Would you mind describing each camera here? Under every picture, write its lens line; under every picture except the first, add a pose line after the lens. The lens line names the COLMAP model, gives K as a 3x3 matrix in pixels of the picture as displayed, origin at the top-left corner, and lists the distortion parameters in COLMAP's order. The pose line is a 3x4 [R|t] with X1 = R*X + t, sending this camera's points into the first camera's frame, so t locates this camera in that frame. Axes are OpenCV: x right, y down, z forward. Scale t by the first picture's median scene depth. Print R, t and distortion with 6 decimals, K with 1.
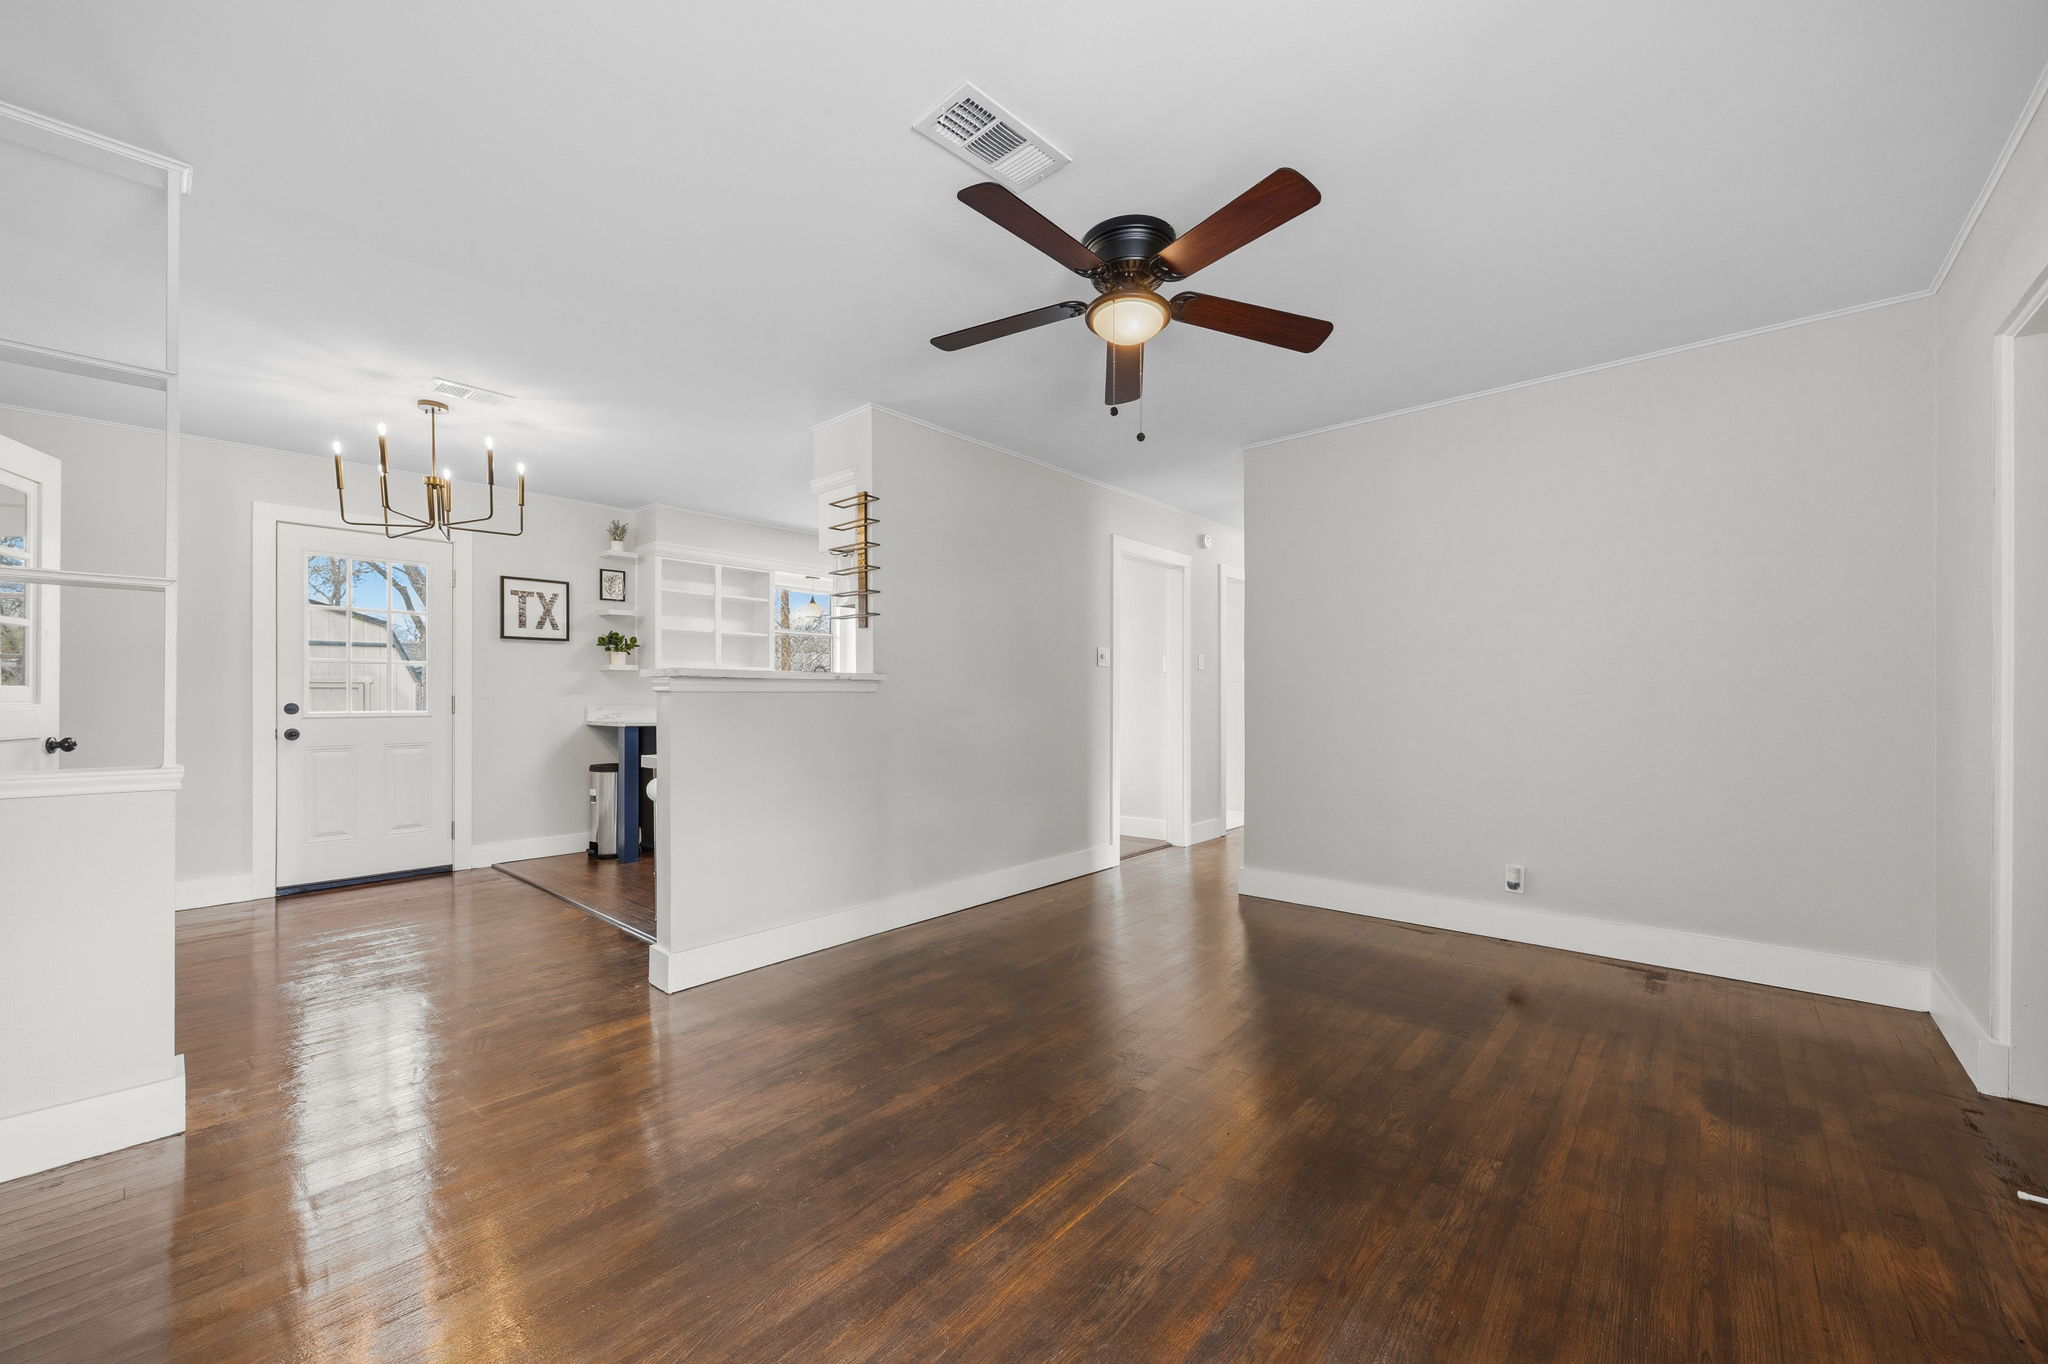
lens RADIAL K [[788.2, 0, 1022.3], [0, 788.2, 696.2], [0, 0, 1]] dist [-0.000046, 0.000054]
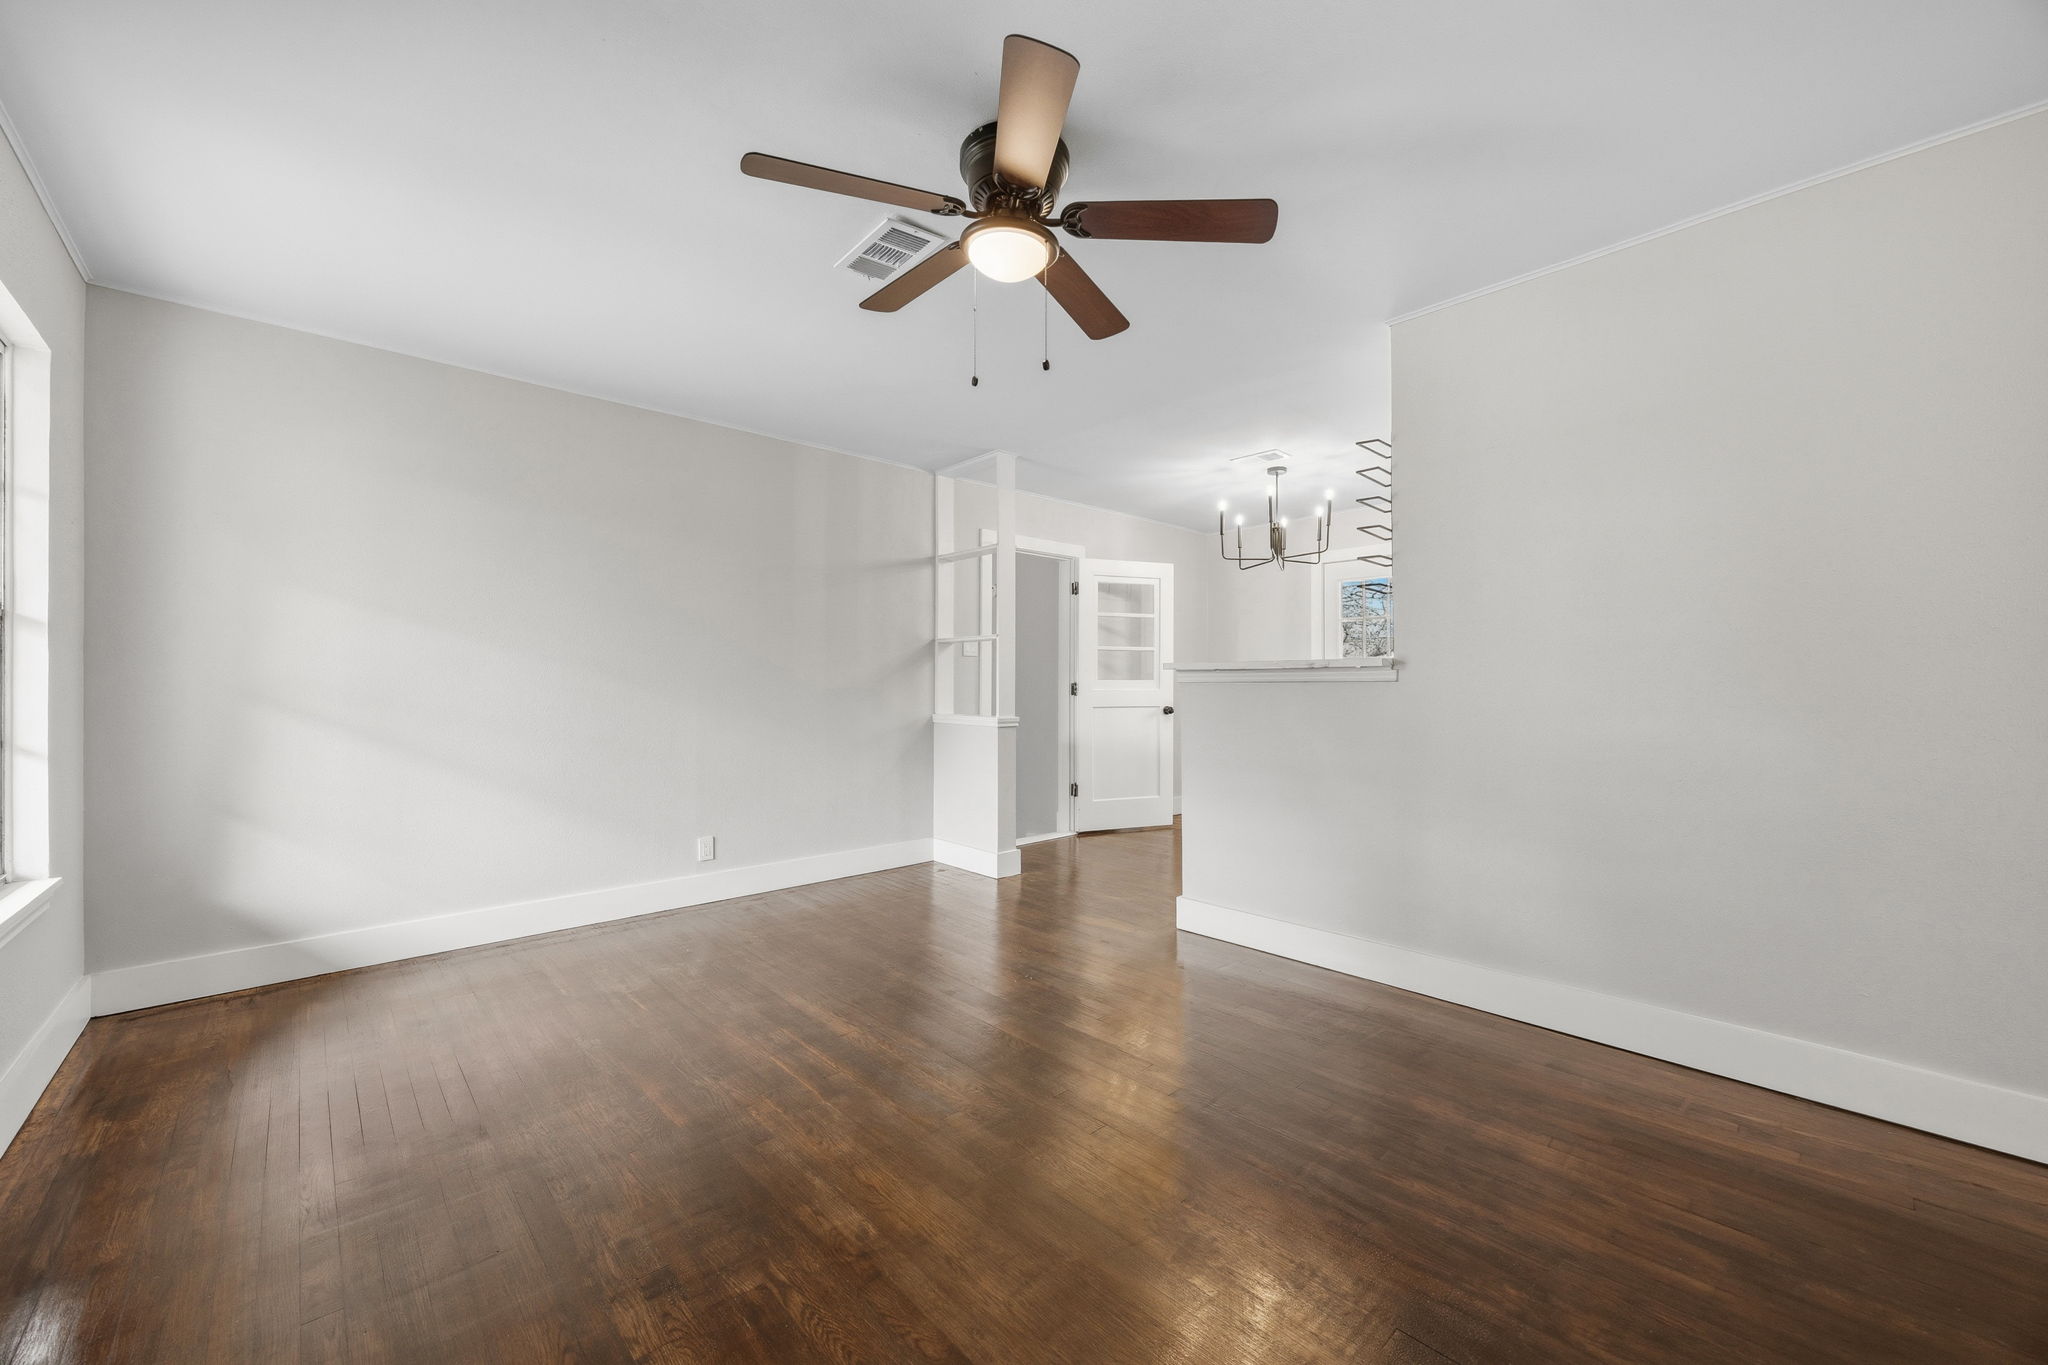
lens RADIAL K [[783.3, 0, 1024.0], [0, 783.3, 682.5], [0, 0, 1]] dist [-0.002300, -0.000189]
pose [[-0.101899, -0.002431, -0.994792, 0.344137], [-0.000061, 0.999997, -0.002437, -0.000920], [0.994795, -0.000188, -0.101899, 0.385665]]
